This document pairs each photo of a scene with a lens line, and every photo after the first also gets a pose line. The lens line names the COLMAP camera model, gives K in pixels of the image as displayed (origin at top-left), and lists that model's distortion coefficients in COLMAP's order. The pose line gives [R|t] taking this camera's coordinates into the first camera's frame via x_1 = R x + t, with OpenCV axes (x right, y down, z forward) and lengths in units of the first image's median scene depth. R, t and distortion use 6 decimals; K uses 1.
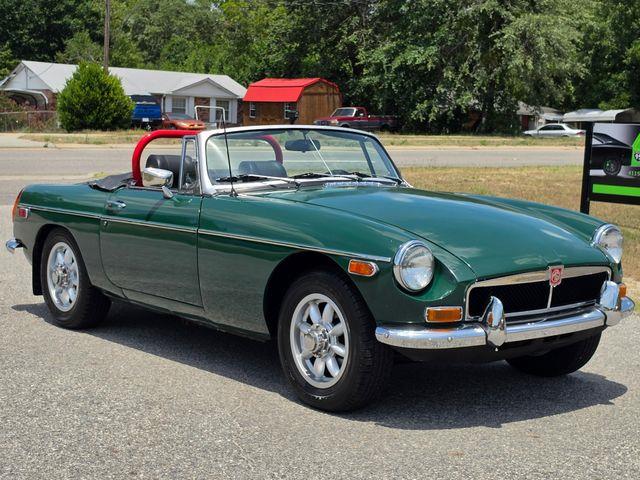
lens RADIAL K [[1105.1, 0, 323.8], [0, 1105.1, 218.5], [0, 0, 1]] dist [0.087042, 0.000000]
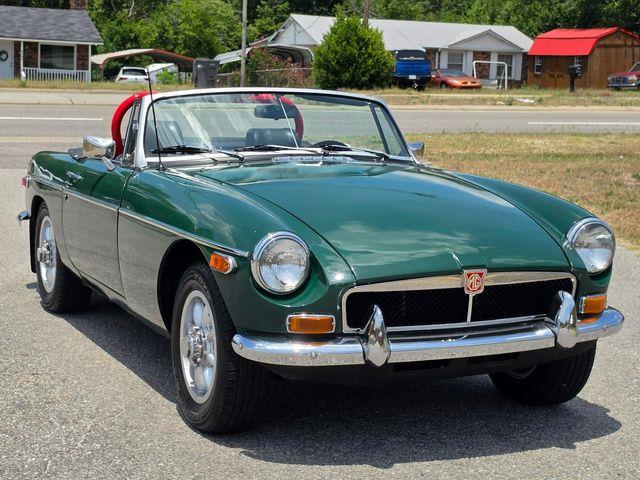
lens RADIAL K [[1207.7, 0, 320.4], [0, 1207.7, 241.3], [0, 0, 1]] dist [0.106751, 0.000000]
pose [[0.965432, 0.035191, -0.258267, 0.226635], [-0.023230, 0.998518, 0.049218, -0.011287], [0.259616, -0.041517, 0.964819, 0.105405]]
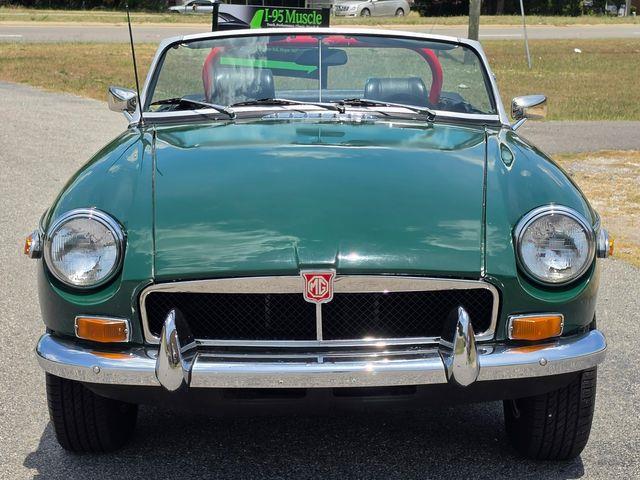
lens RADIAL K [[1364.9, 0, 290.6], [0, 1364.9, 266.4], [0, 0, 1]] dist [0.447220, 0.000000]
pose [[0.802689, 0.092158, -0.589235, 0.428764], [-0.041099, 0.994188, 0.099505, -0.019568], [0.594980, -0.055655, 0.801811, 0.299358]]
